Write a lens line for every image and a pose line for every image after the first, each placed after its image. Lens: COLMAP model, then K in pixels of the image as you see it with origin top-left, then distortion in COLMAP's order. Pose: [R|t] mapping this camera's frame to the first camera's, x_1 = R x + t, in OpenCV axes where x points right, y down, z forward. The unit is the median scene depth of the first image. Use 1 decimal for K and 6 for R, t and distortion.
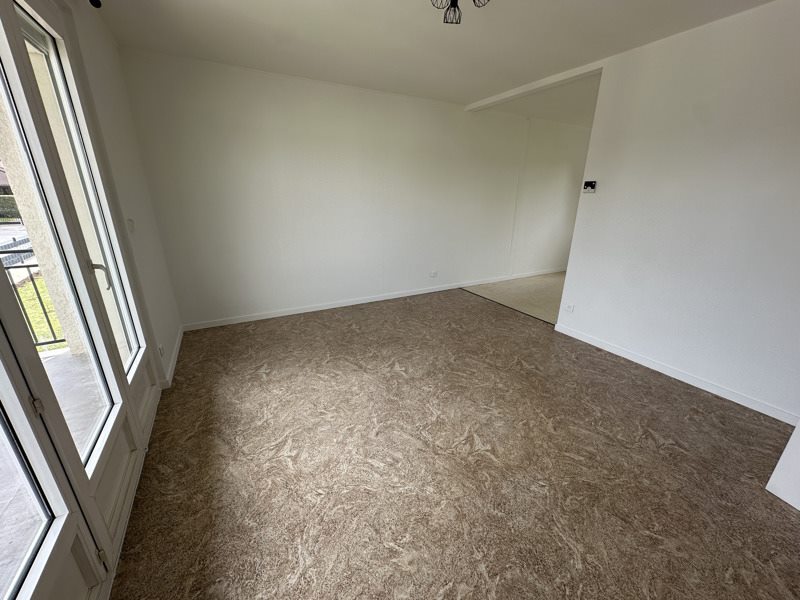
lens RADIAL K [[318.6, 0, 400.0], [0, 318.6, 300.5], [0, 0, 1]] dist [0.000582, 0.000204]
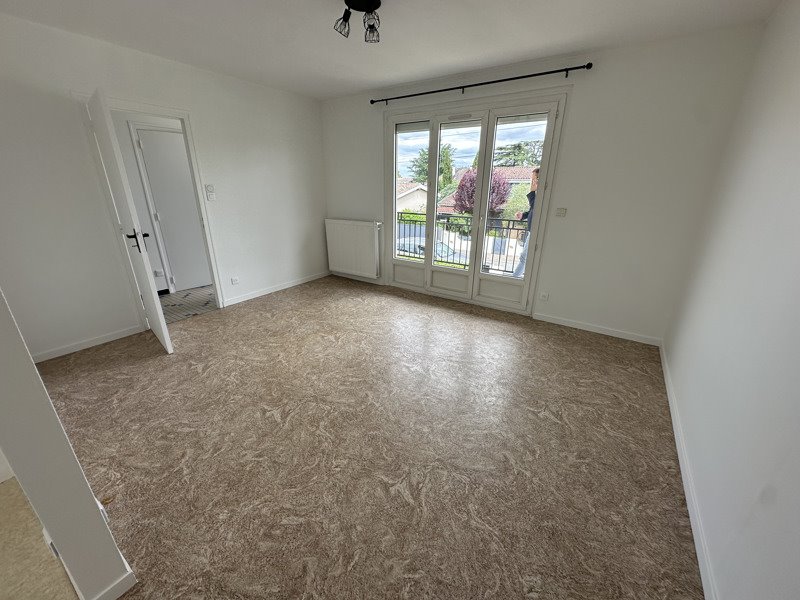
lens RADIAL K [[318.6, 0, 400.7], [0, 318.6, 301.4], [0, 0, 1]] dist [0.000582, 0.000204]
pose [[-0.888719, 0.139888, -0.436590, 0.463906], [-0.164028, 0.792247, 0.587740, -0.547980], [0.428105, 0.593949, -0.681139, 1.610998]]
